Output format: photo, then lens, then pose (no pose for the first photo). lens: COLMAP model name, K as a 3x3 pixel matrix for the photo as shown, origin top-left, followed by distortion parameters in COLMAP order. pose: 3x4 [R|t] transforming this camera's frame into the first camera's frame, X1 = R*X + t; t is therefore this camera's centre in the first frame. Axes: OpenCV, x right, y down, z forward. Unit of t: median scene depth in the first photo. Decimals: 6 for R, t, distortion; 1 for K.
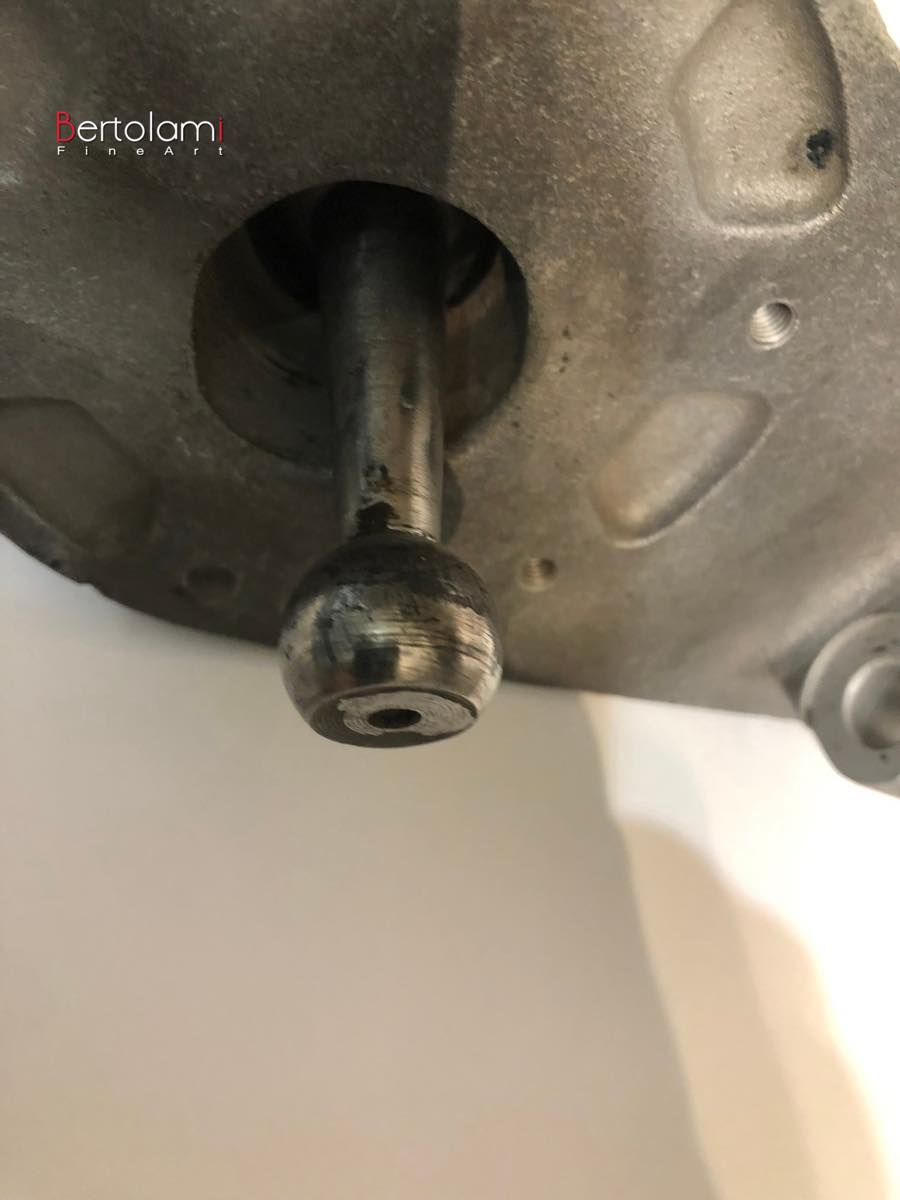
lens RADIAL K [[1048.5, 0, 448.6], [0, 1048.5, 624.6], [0, 0, 1]] dist [-0.021234, -0.020061]
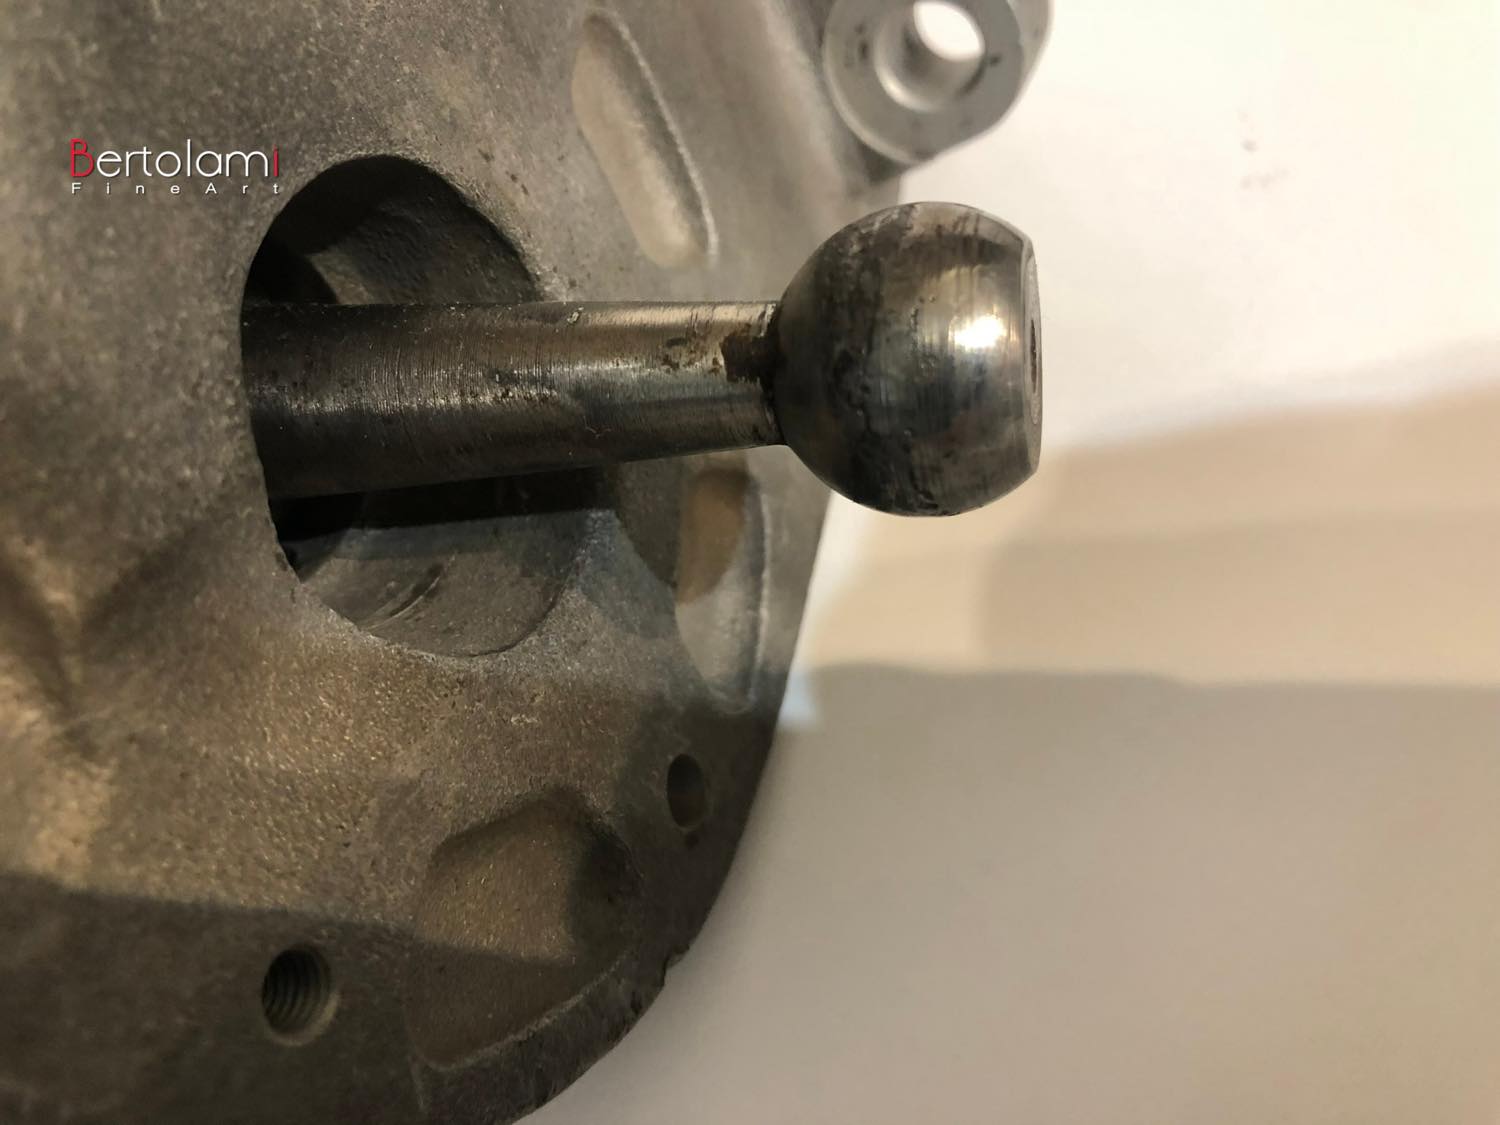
lens RADIAL K [[1310.7, 0, 768.6], [0, 1310.7, 584.0], [0, 0, 1]] dist [-0.021234, -0.020061]
pose [[0.129596, -0.941479, 0.311162, -0.466082], [0.972767, 0.181534, 0.144120, -0.176689], [-0.192172, 0.284010, 0.939366, 0.199191]]
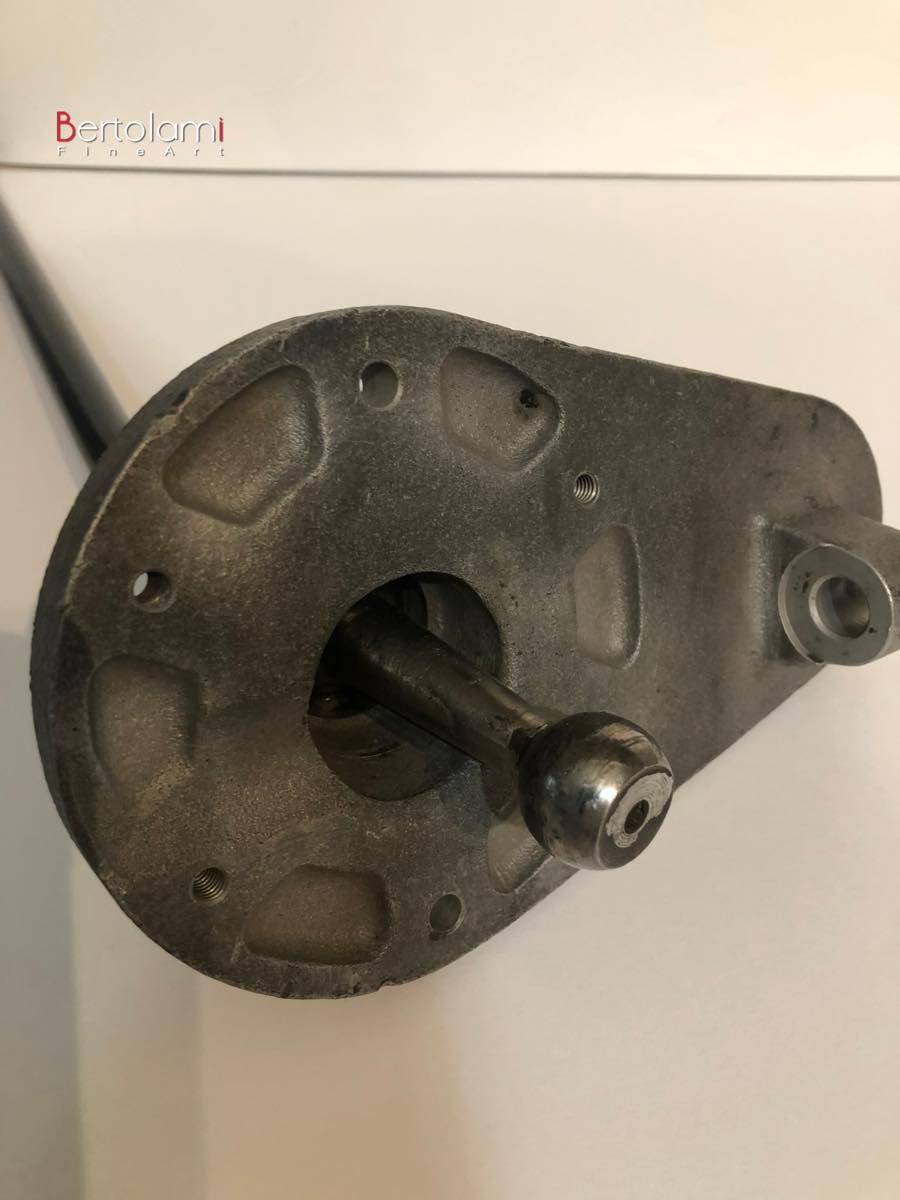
lens RADIAL K [[1048.5, 0, 459.8], [0, 1048.5, 599.6], [0, 0, 1]] dist [-0.021234, -0.020061]
pose [[0.678550, -0.700795, 0.220129, -0.298000], [0.732650, 0.624124, -0.271464, 0.105485], [0.052853, 0.345479, 0.936937, -0.438480]]
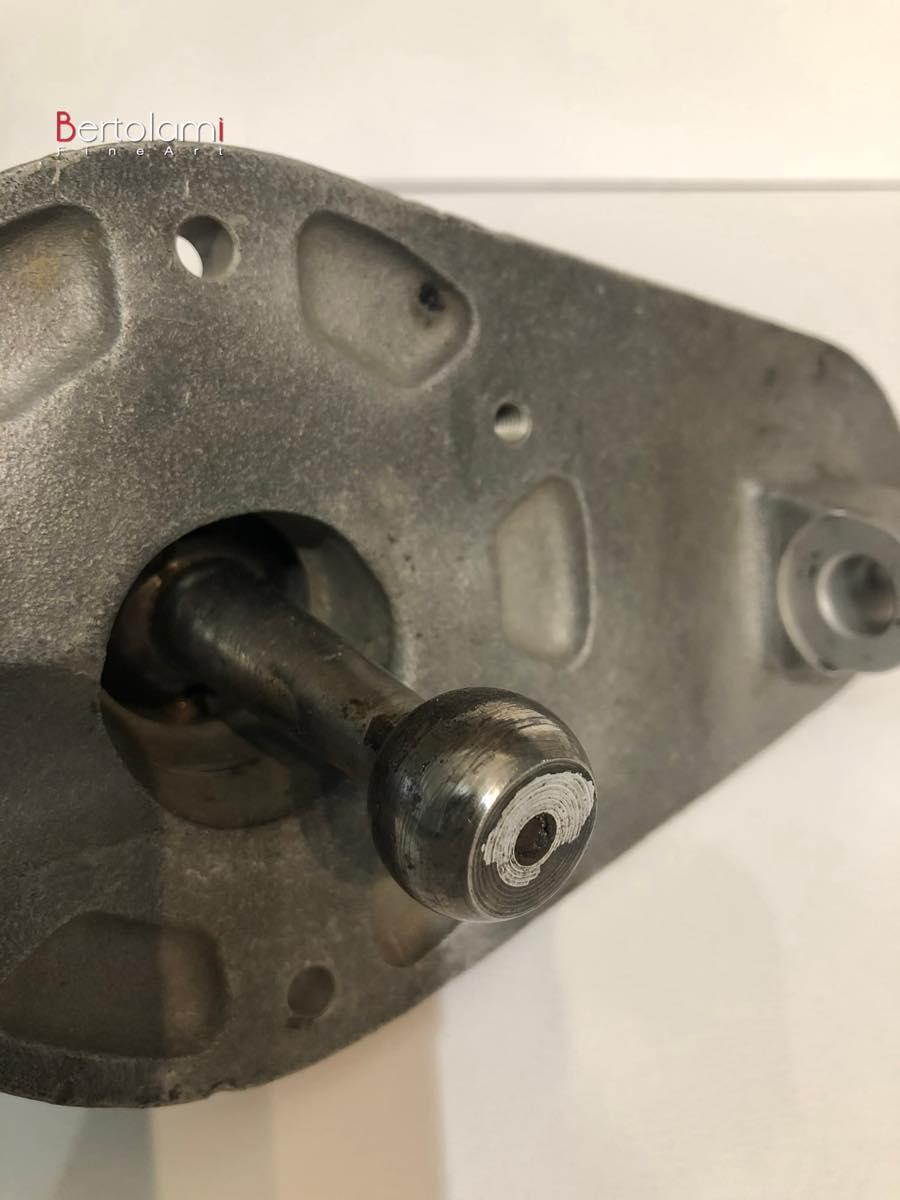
lens RADIAL K [[1048.5, 0, 456.2], [0, 1048.5, 607.2], [0, 0, 1]] dist [-0.021234, -0.020061]
pose [[0.695113, -0.674075, 0.249884, -0.181547], [0.713774, 0.605682, -0.351676, 0.224997], [0.085706, 0.422815, 0.902154, 0.030545]]
